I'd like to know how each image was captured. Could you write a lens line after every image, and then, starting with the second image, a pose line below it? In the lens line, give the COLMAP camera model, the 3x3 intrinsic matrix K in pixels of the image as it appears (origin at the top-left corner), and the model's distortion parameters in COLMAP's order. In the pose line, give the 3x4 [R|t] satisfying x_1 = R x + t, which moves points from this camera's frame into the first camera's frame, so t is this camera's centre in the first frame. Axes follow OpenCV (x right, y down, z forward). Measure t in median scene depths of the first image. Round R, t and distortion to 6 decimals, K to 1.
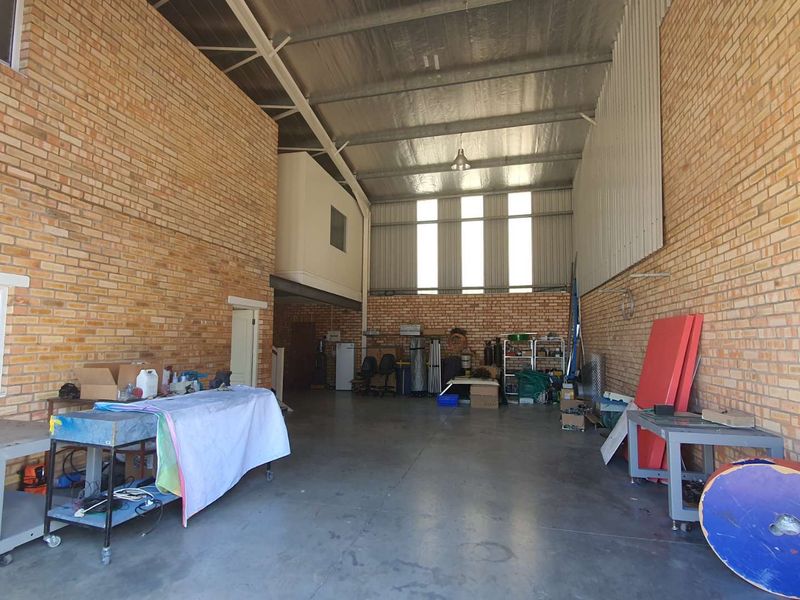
lens RADIAL K [[445.4, 0, 397.3], [0, 445.4, 303.6], [0, 0, 1]] dist [0.020491, -0.000011]
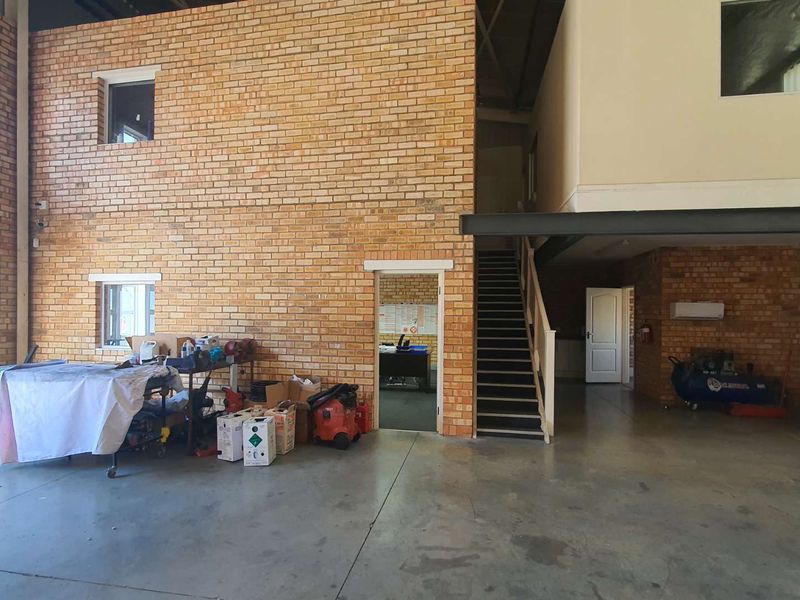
lens RADIAL K [[445.4, 0, 396.1], [0, 445.4, 304.3], [0, 0, 1]] dist [0.020491, -0.000011]
pose [[0.035558, -0.020806, -0.999151, 0.496806], [0.079443, 0.996678, -0.017927, 0.094537], [0.996205, -0.078738, 0.037093, 1.235982]]
